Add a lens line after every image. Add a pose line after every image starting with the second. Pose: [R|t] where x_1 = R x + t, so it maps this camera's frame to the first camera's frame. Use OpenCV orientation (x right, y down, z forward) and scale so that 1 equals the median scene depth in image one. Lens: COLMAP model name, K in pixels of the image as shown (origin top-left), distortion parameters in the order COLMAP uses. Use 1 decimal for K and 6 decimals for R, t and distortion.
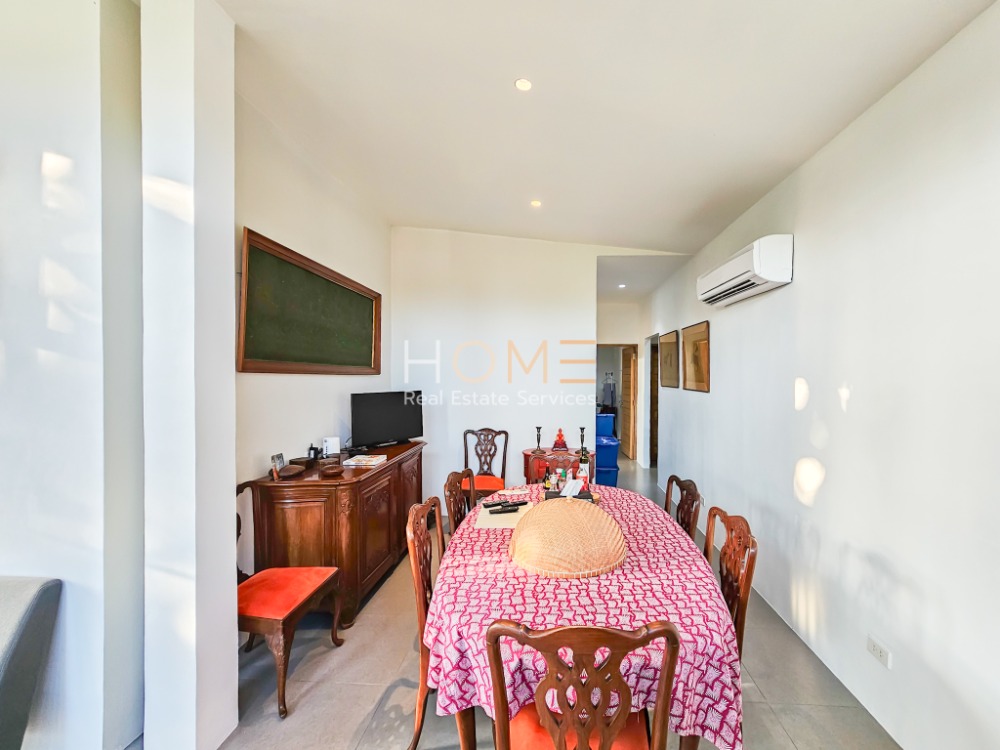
lens RADIAL K [[415.7, 0, 500.0], [0, 415.7, 375.0], [0, 0, 1]] dist [-0.001213, -0.000129]
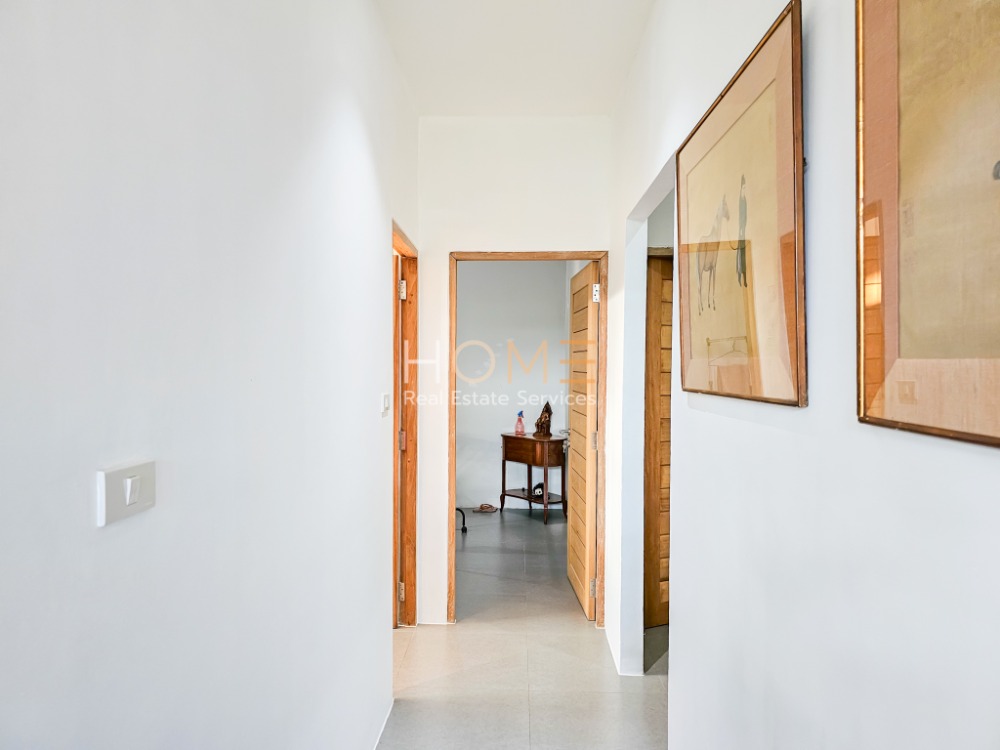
lens RADIAL K [[685.5, 0, 500.0], [0, 685.5, 375.0], [0, 0, 1]] dist [0.006669, 0.000307]
pose [[0.992037, 0.003663, 0.125896, 0.196516], [-0.004769, 0.999953, 0.008484, 0.012236], [-0.125859, -0.009017, 0.992007, 0.528899]]
